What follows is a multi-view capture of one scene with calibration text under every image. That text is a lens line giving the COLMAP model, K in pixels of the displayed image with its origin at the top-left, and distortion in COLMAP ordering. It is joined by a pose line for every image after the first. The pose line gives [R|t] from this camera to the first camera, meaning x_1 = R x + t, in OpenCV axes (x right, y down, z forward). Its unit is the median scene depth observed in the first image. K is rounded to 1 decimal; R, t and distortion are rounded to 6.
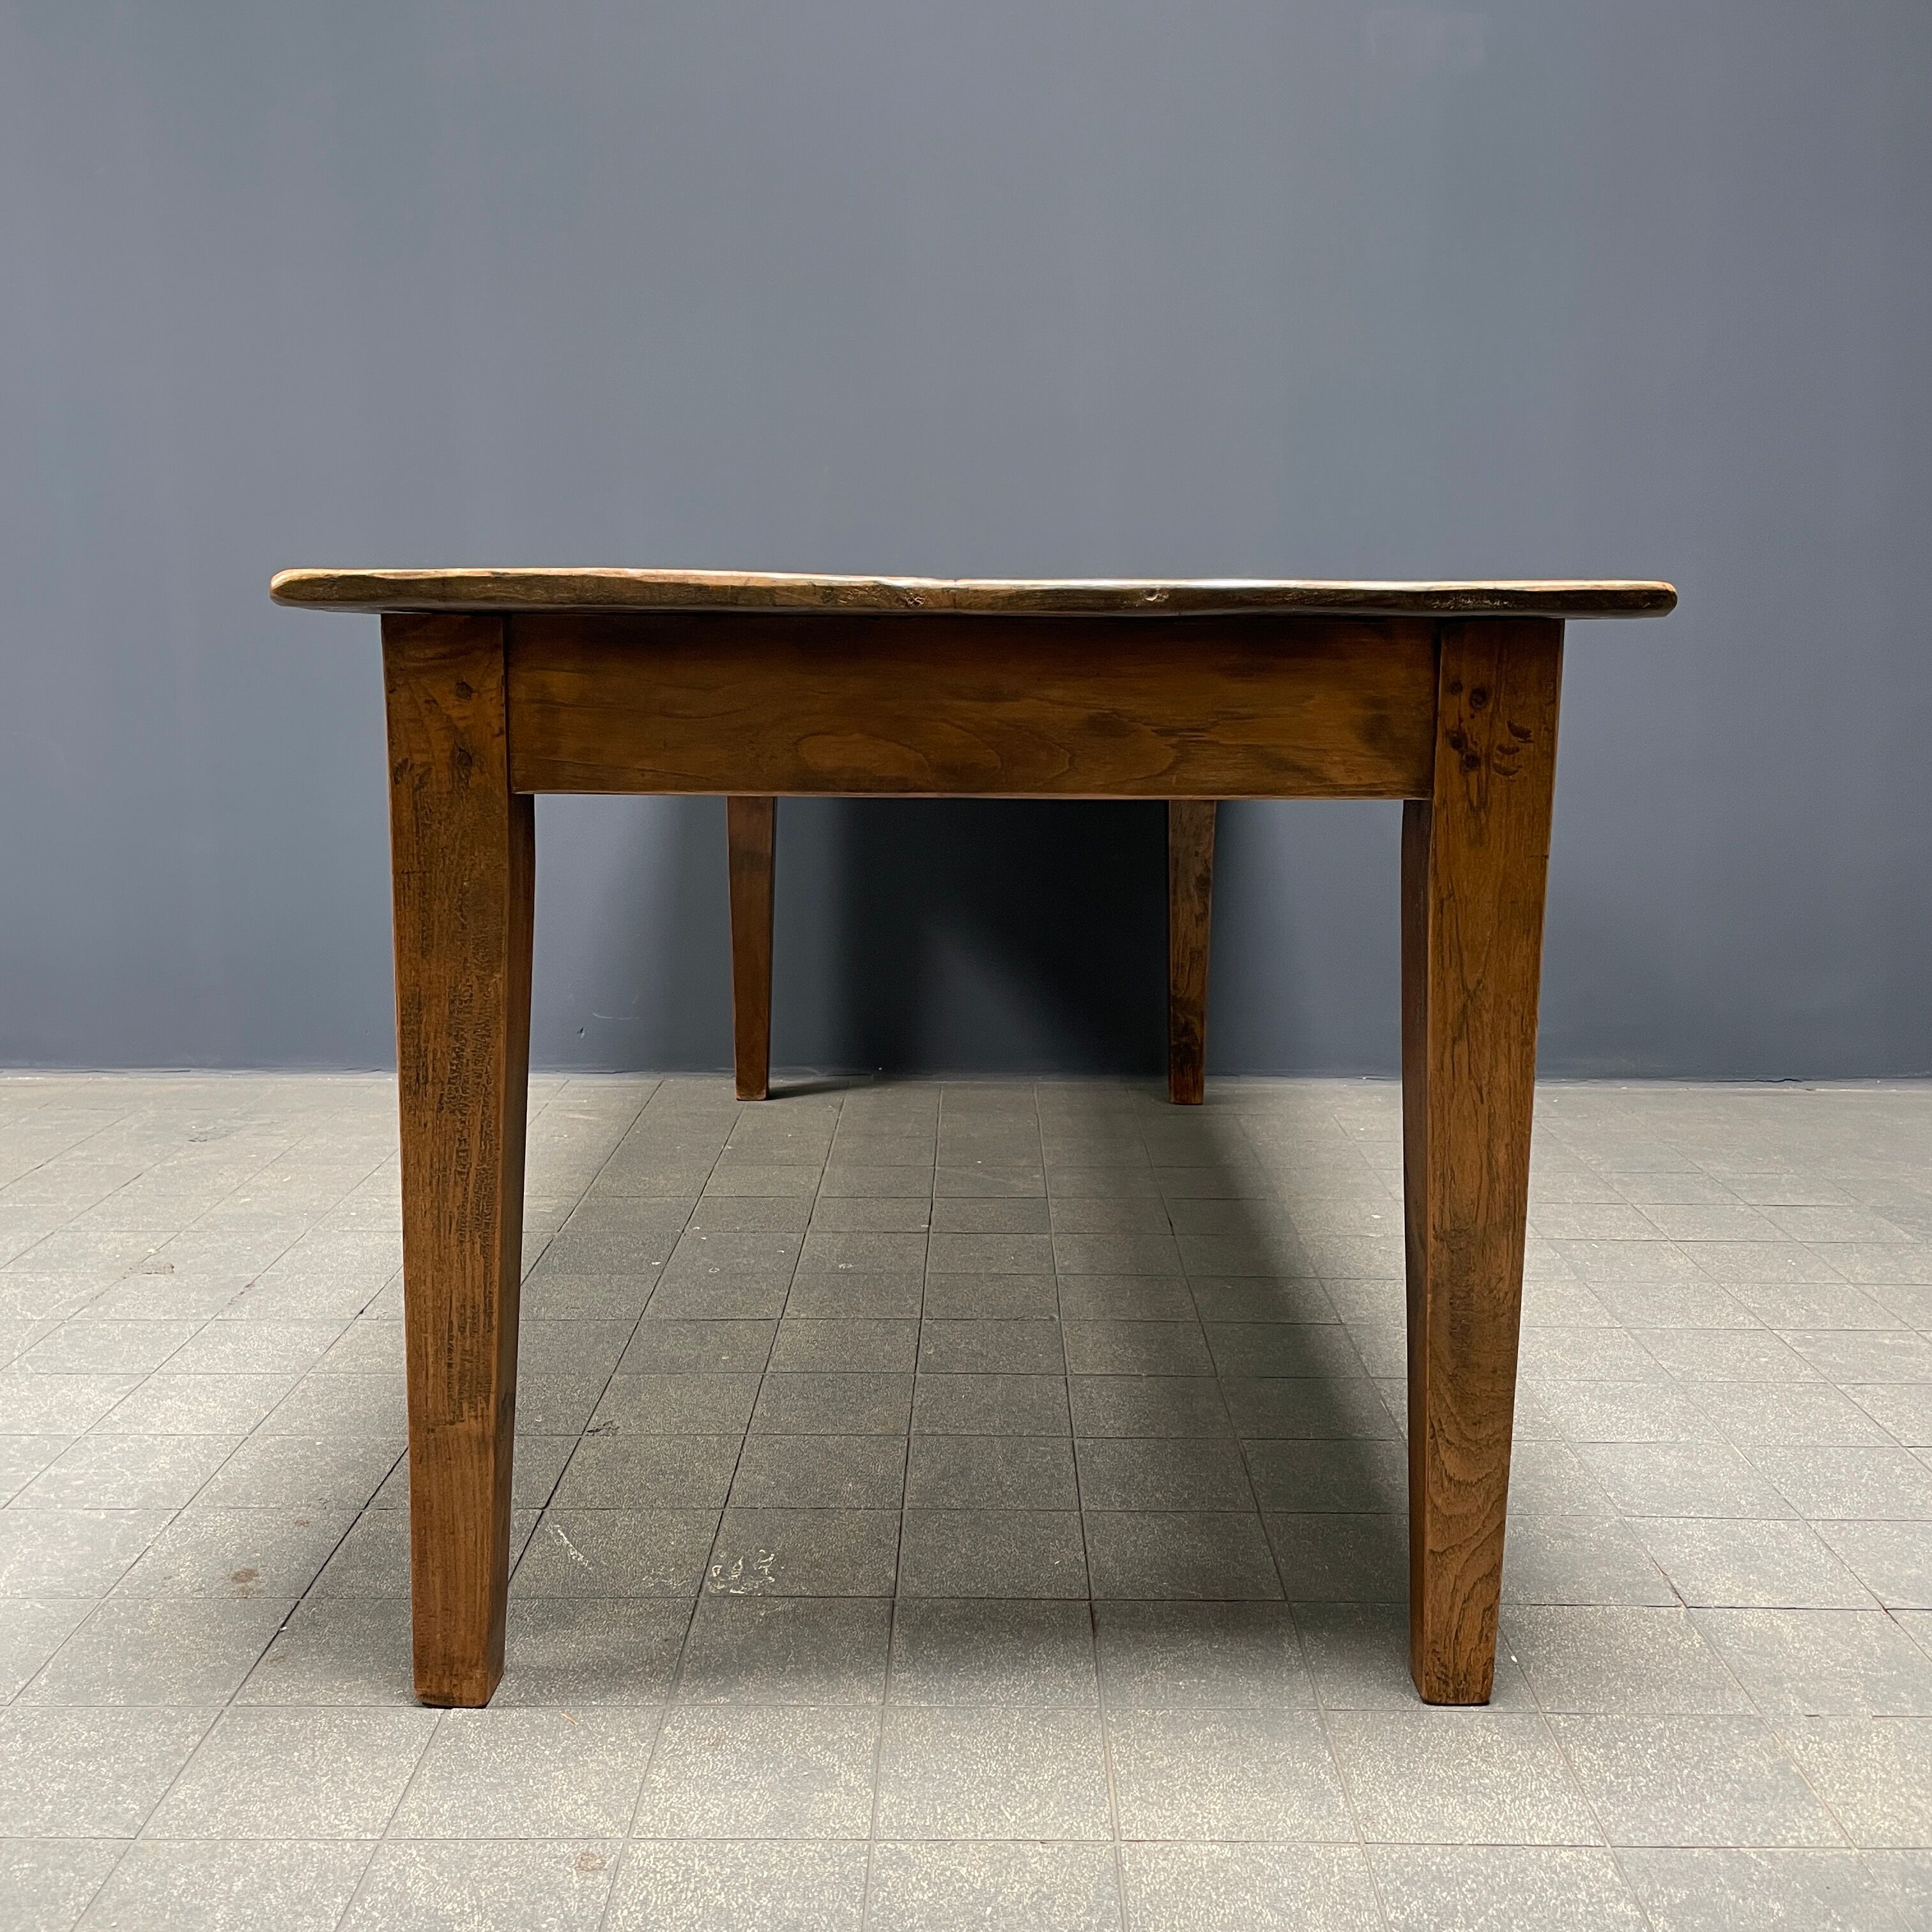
lens RADIAL K [[1960.4, 0, 964.8], [0, 1960.4, 958.3], [0, 0, 1]] dist [0.052102, 0.000000]
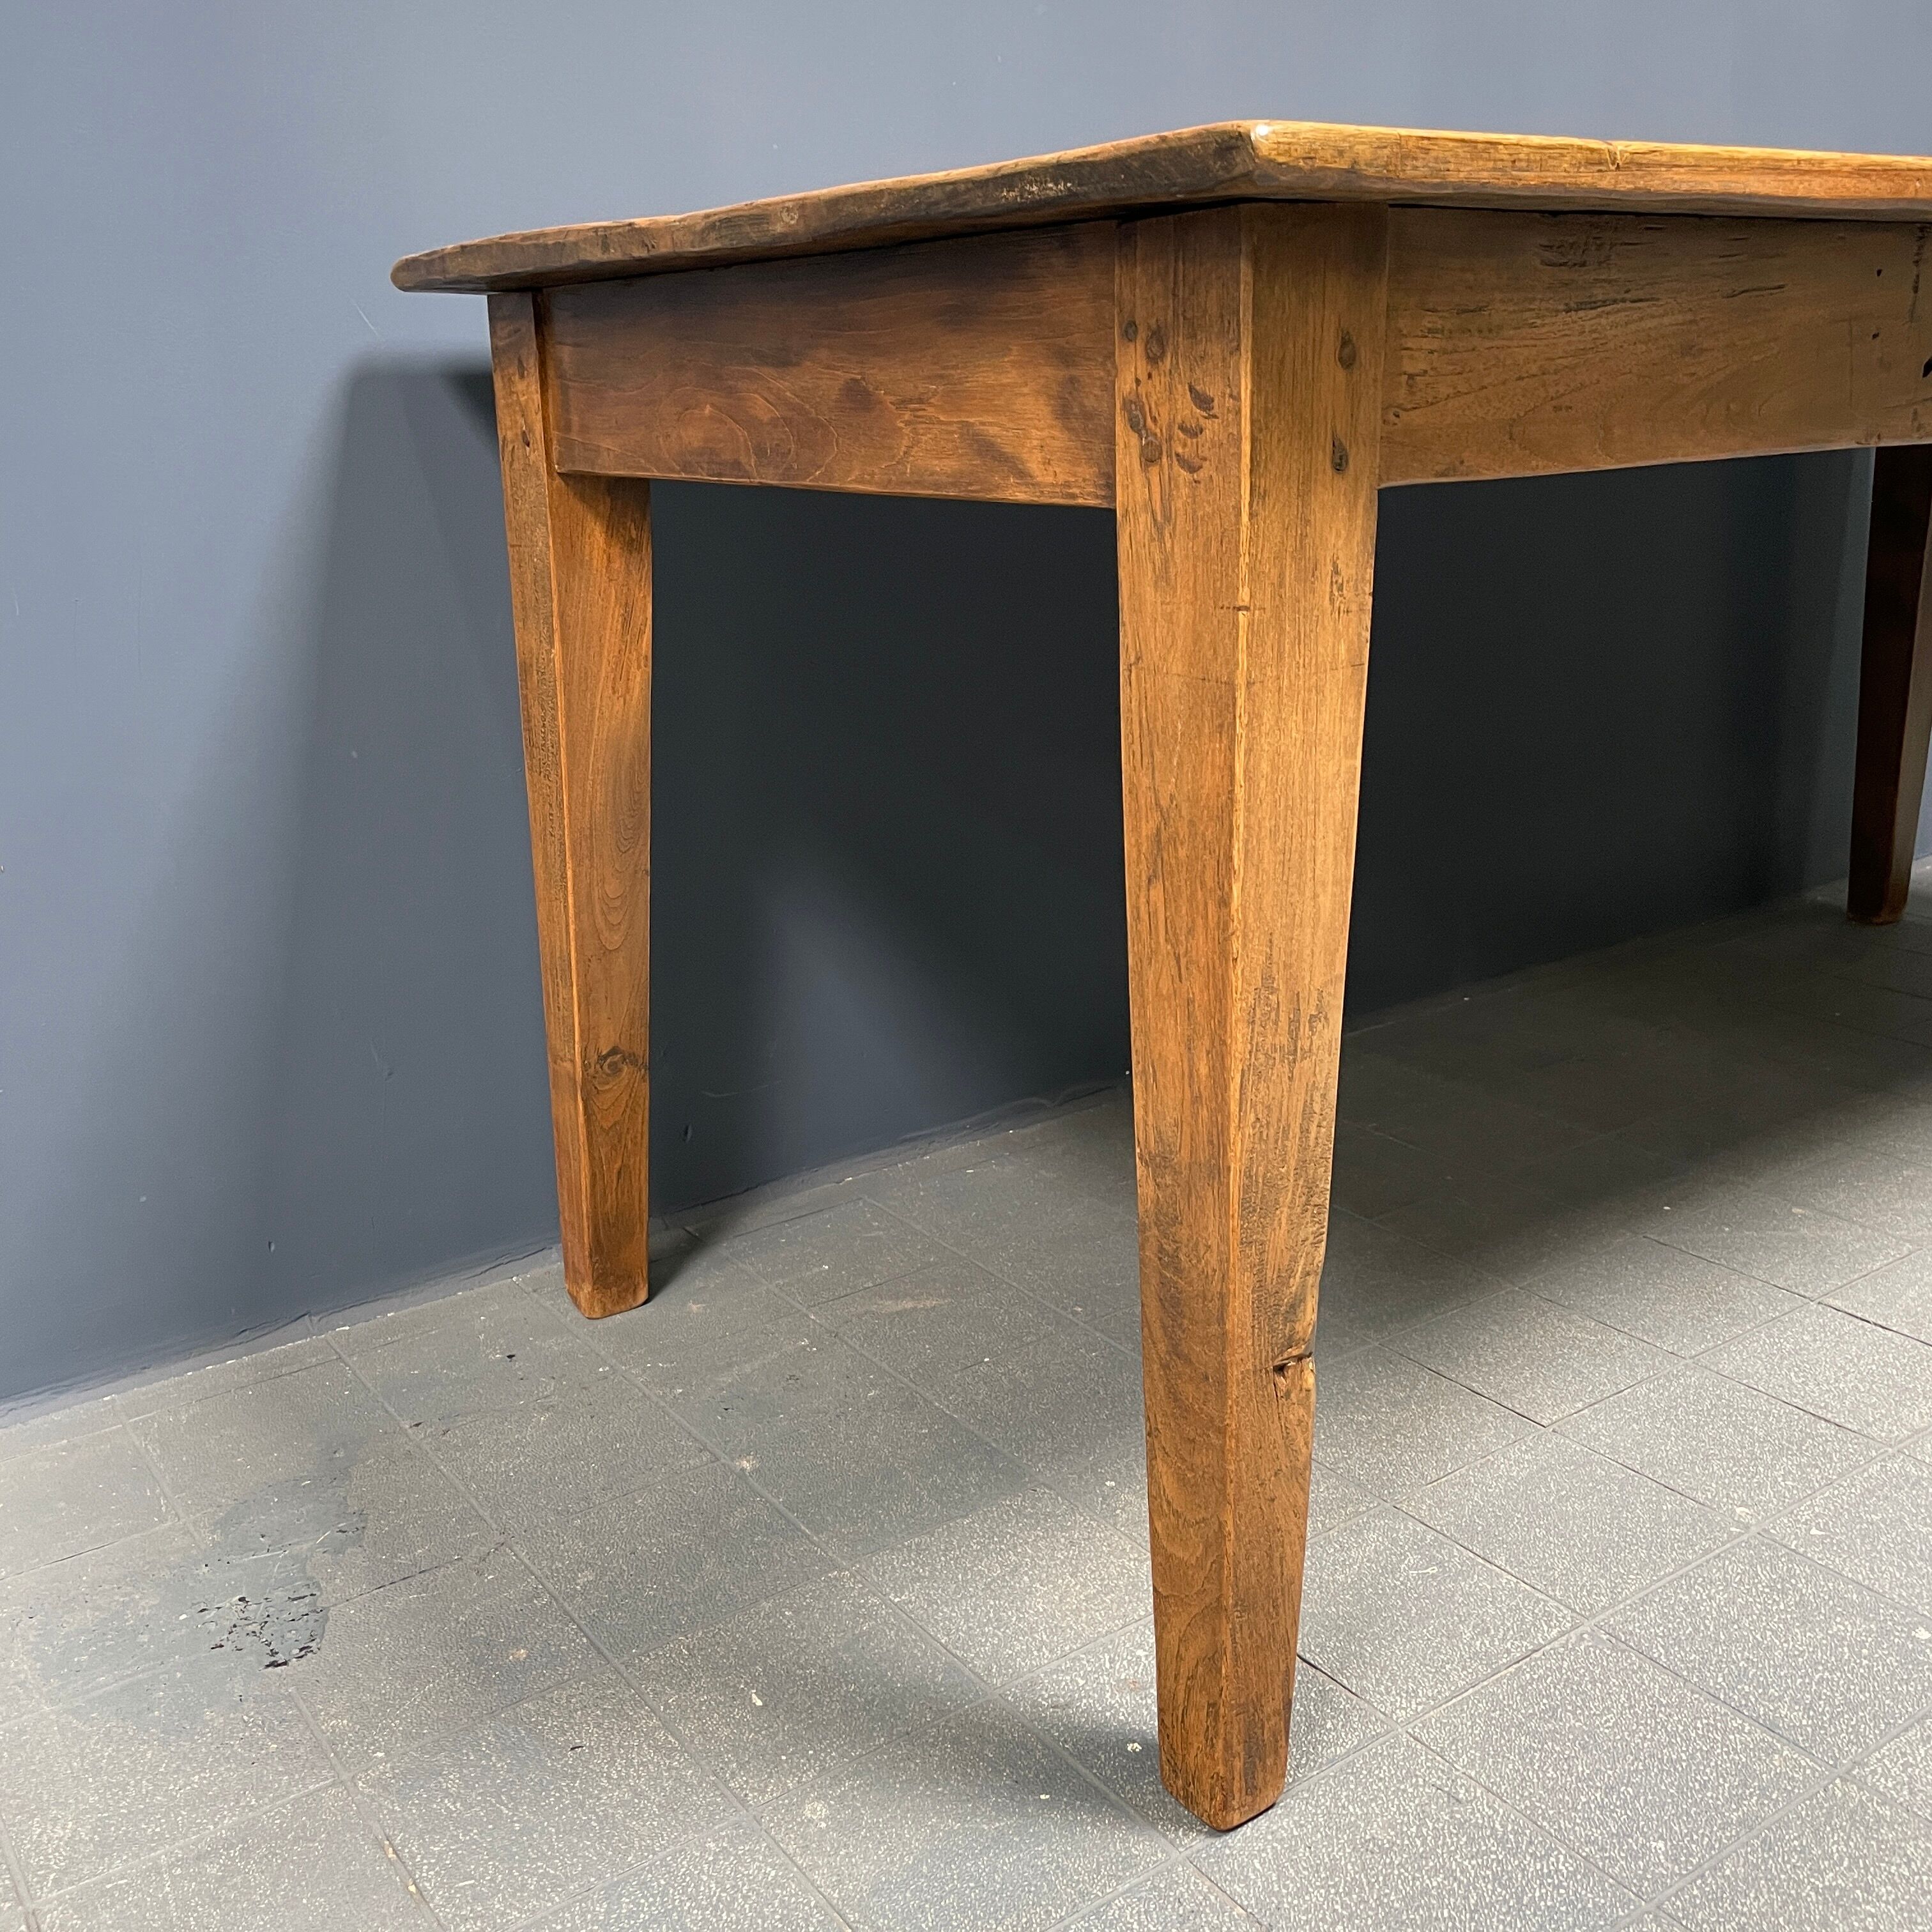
lens RADIAL K [[1960.4, 0, 960.9], [0, 1960.4, 947.0], [0, 0, 1]] dist [0.052102, 0.000000]
pose [[0.580490, 0.208923, -0.787008, 0.743600], [-0.107869, 0.977736, 0.179992, -0.048858], [0.807091, -0.019589, 0.590103, 0.555390]]
